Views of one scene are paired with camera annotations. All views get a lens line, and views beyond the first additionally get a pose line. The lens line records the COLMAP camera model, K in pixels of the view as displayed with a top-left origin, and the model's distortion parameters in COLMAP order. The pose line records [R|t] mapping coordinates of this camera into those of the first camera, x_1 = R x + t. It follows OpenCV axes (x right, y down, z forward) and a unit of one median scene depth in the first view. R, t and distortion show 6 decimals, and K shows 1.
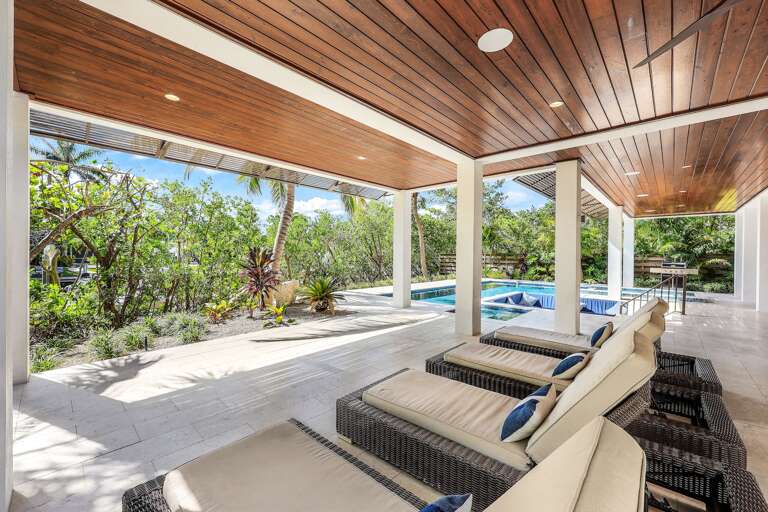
lens RADIAL K [[308.4, 0, 384.2], [0, 308.4, 255.9], [0, 0, 1]] dist [-0.000451, -0.000288]
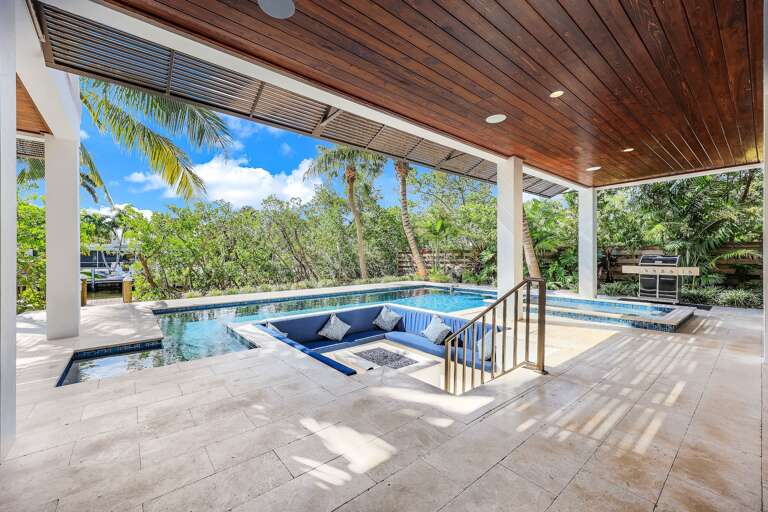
lens RADIAL K [[308.4, 0, 384.8], [0, 308.4, 252.8], [0, 0, 1]] dist [-0.000451, -0.000288]
pose [[0.988051, -0.018294, -0.153035, 0.452925], [0.016092, 0.999749, -0.015612, 0.013610], [0.153282, 0.012963, 0.988097, 0.281811]]
